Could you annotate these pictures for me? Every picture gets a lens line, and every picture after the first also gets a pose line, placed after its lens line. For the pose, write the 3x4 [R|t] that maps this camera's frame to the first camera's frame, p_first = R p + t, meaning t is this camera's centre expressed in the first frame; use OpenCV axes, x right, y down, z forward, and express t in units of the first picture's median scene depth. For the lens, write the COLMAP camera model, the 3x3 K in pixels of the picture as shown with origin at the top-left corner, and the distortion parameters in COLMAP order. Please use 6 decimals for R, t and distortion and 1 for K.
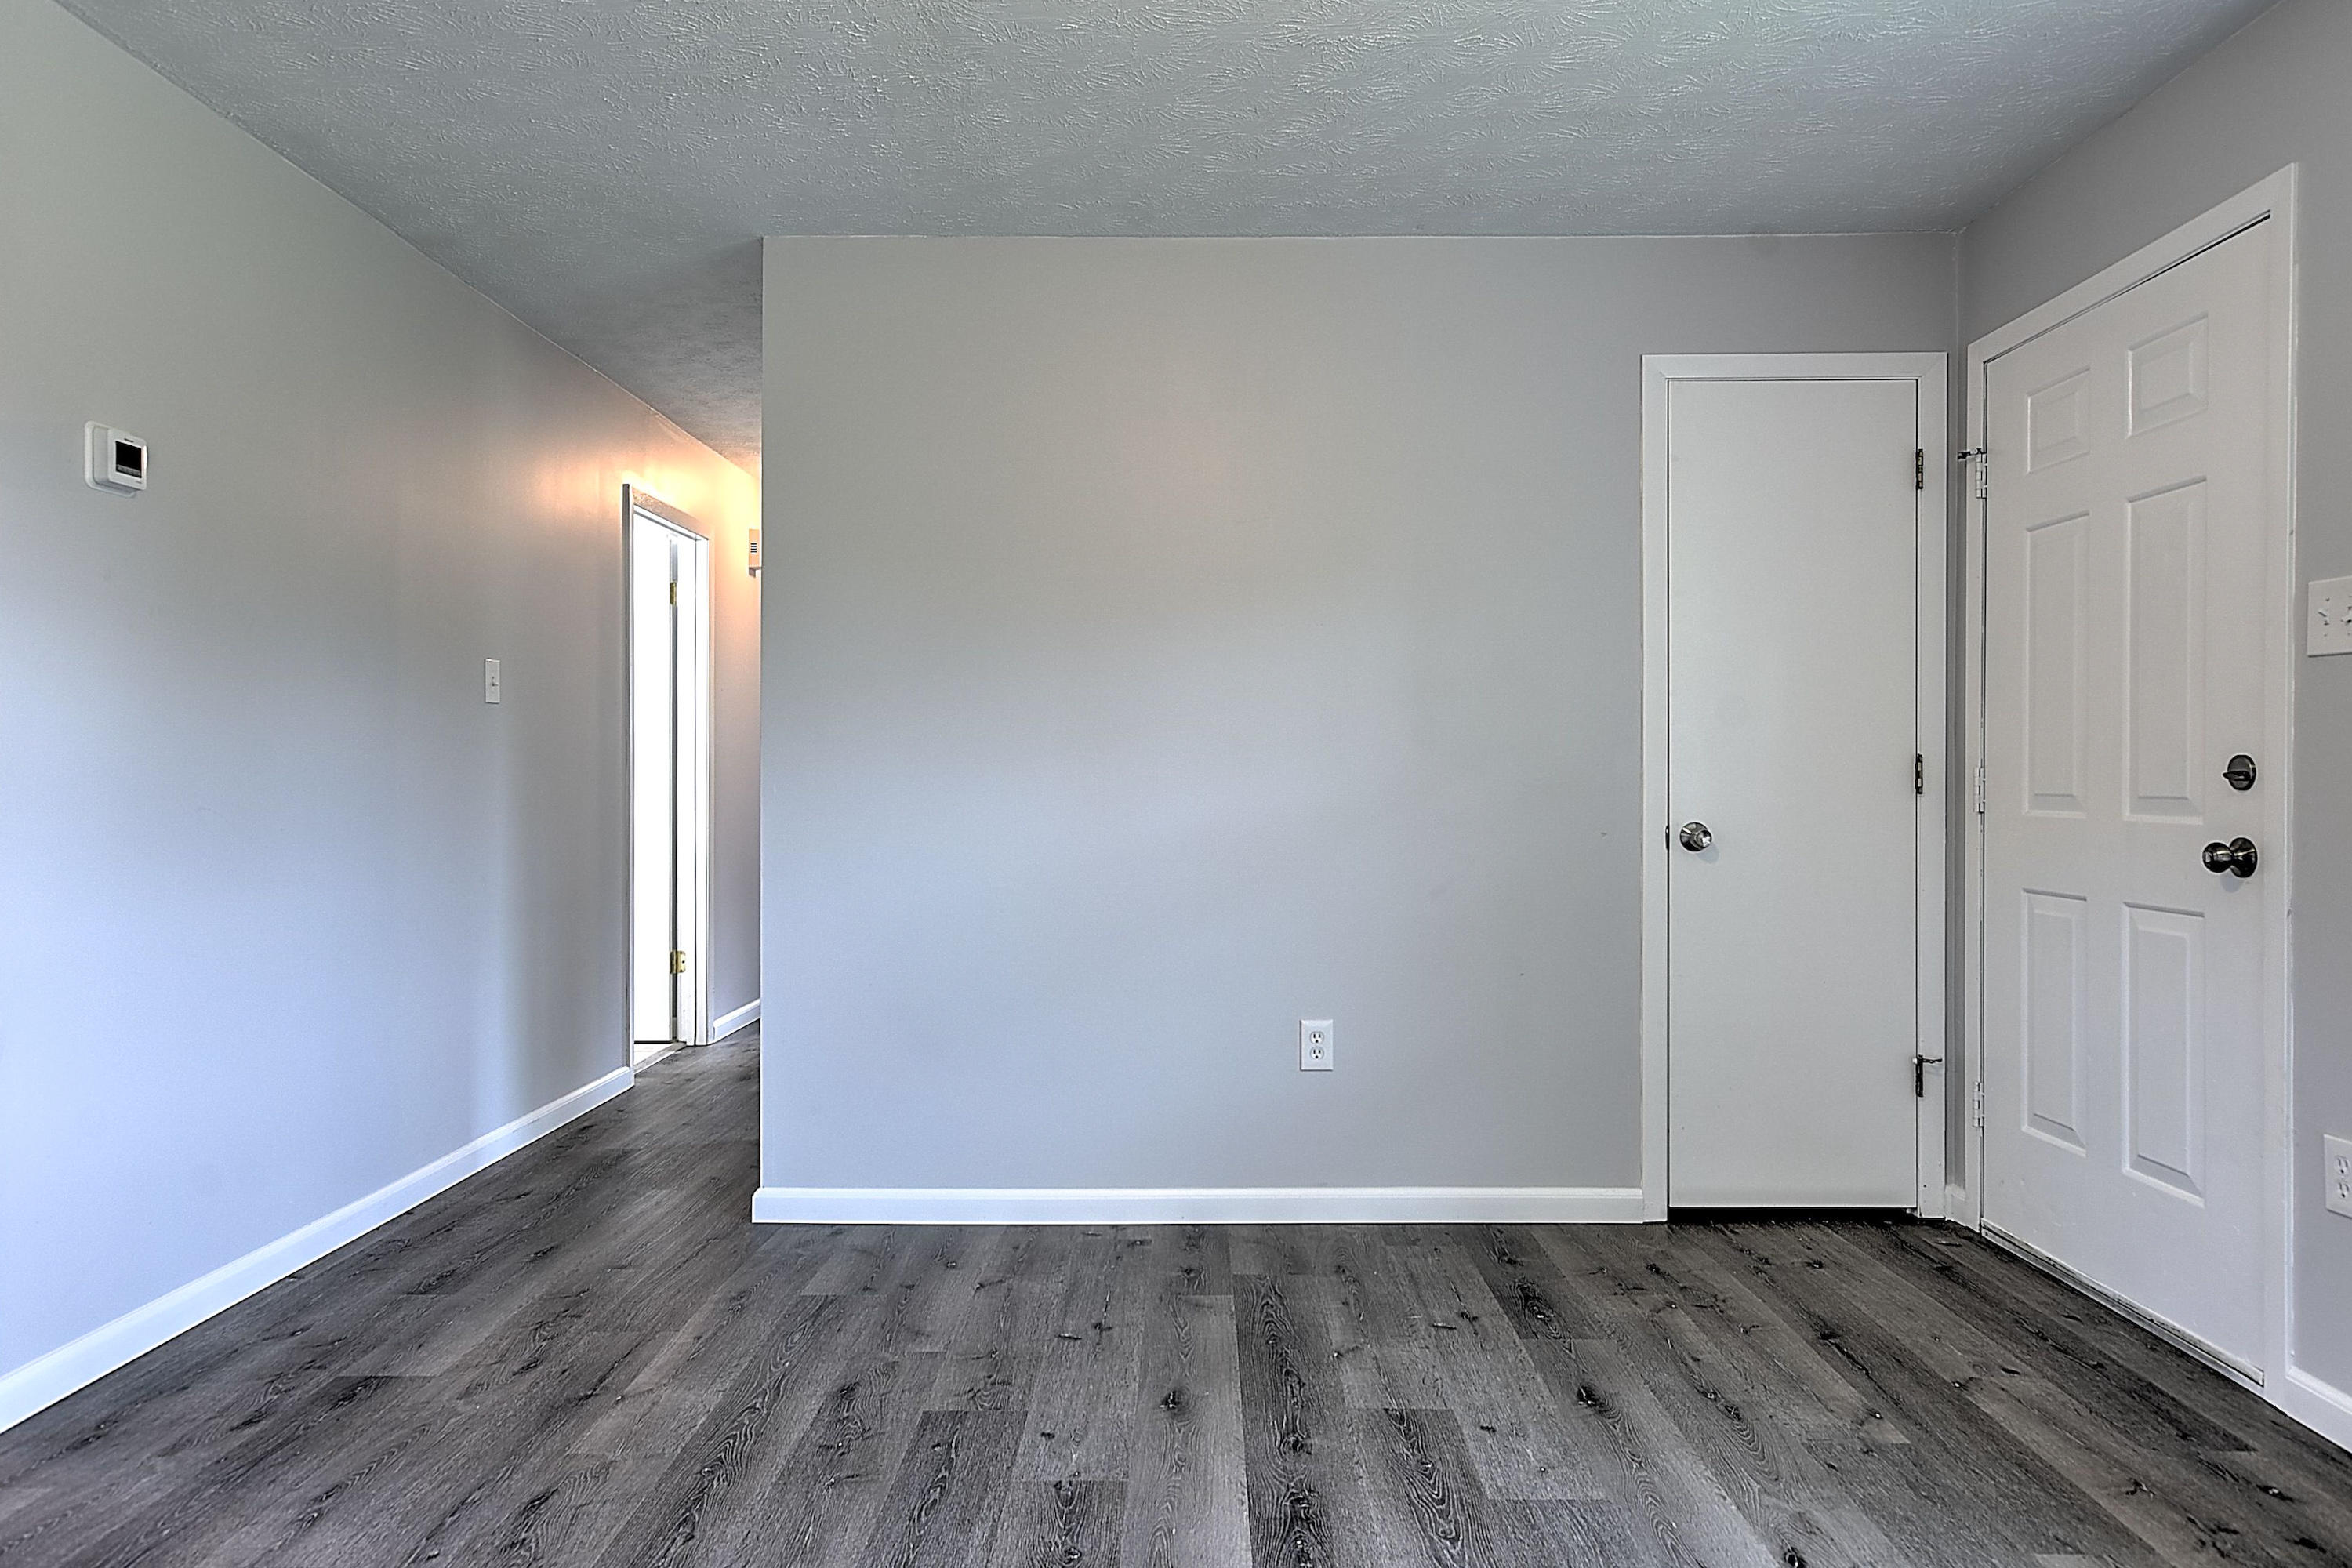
lens RADIAL K [[1471.6, 0, 1176.0], [0, 1471.6, 784.0], [0, 0, 1]] dist [0.004473, -0.000244]
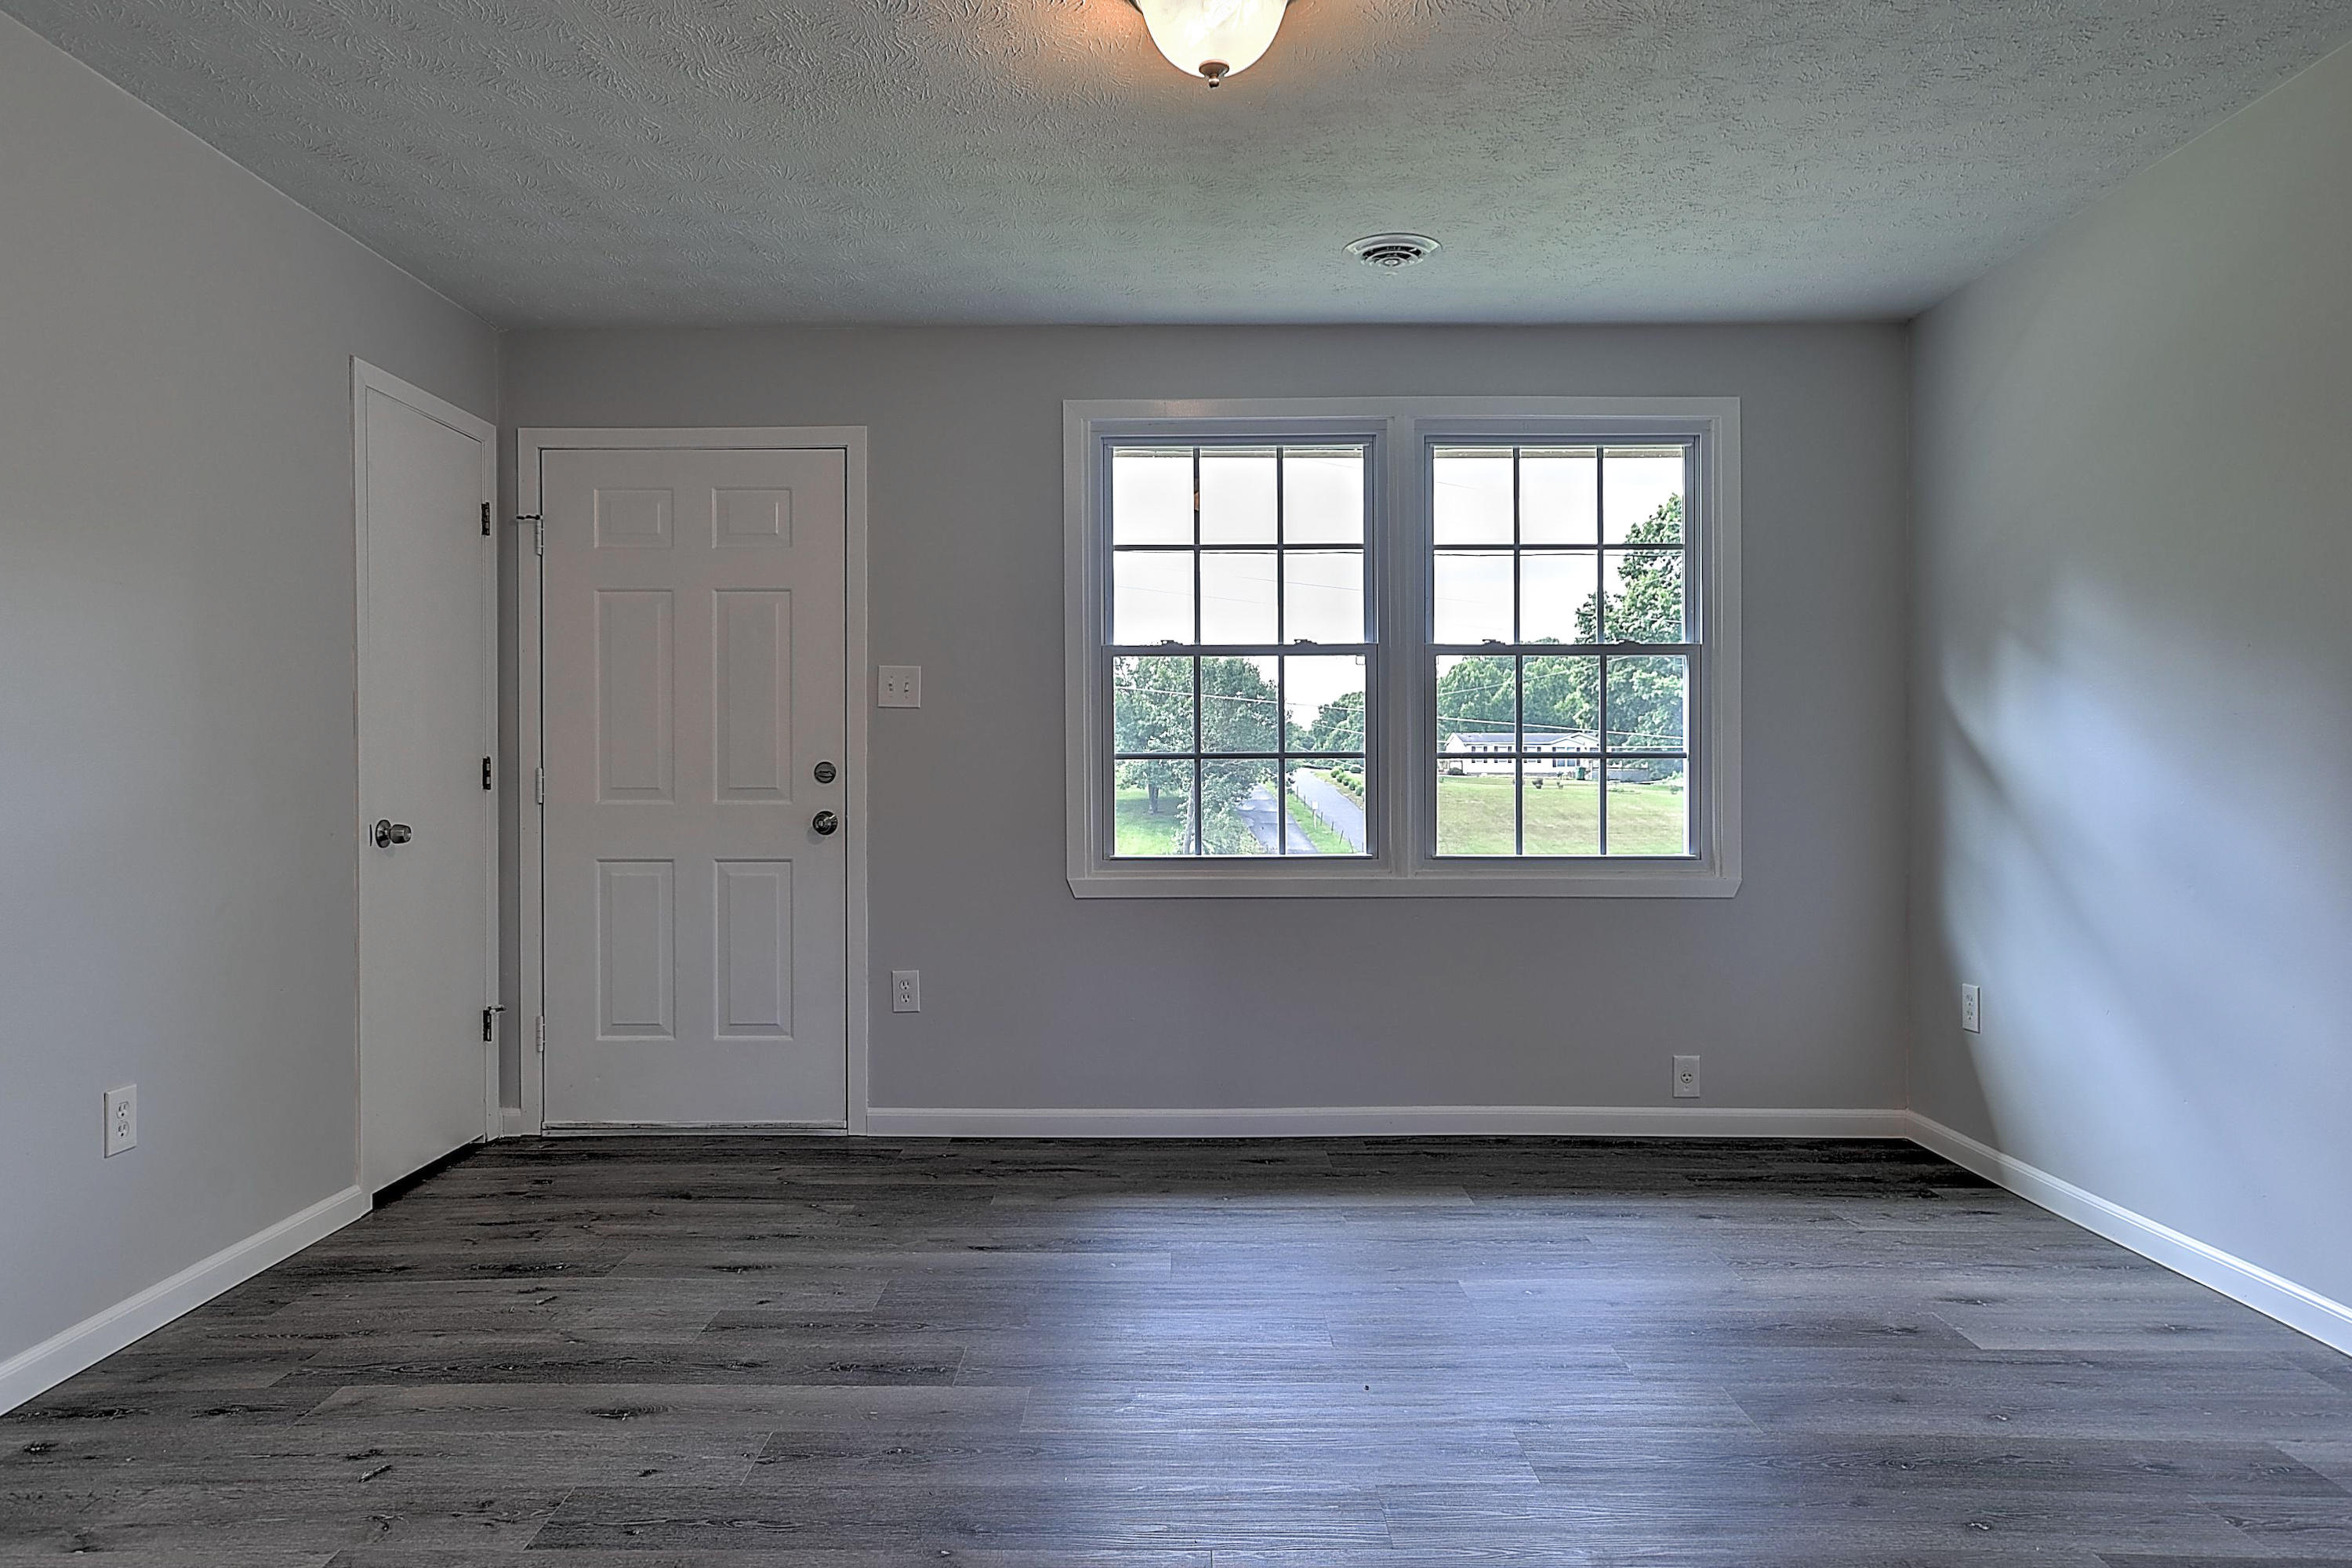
lens RADIAL K [[1471.6, 0, 1176.0], [0, 1471.6, 784.0], [0, 0, 1]] dist [0.004473, -0.000244]
pose [[-0.012050, -0.008628, 0.999890, -0.859275], [0.004710, 0.999951, 0.008685, -0.006413], [-0.999916, 0.004815, -0.012009, 0.555471]]
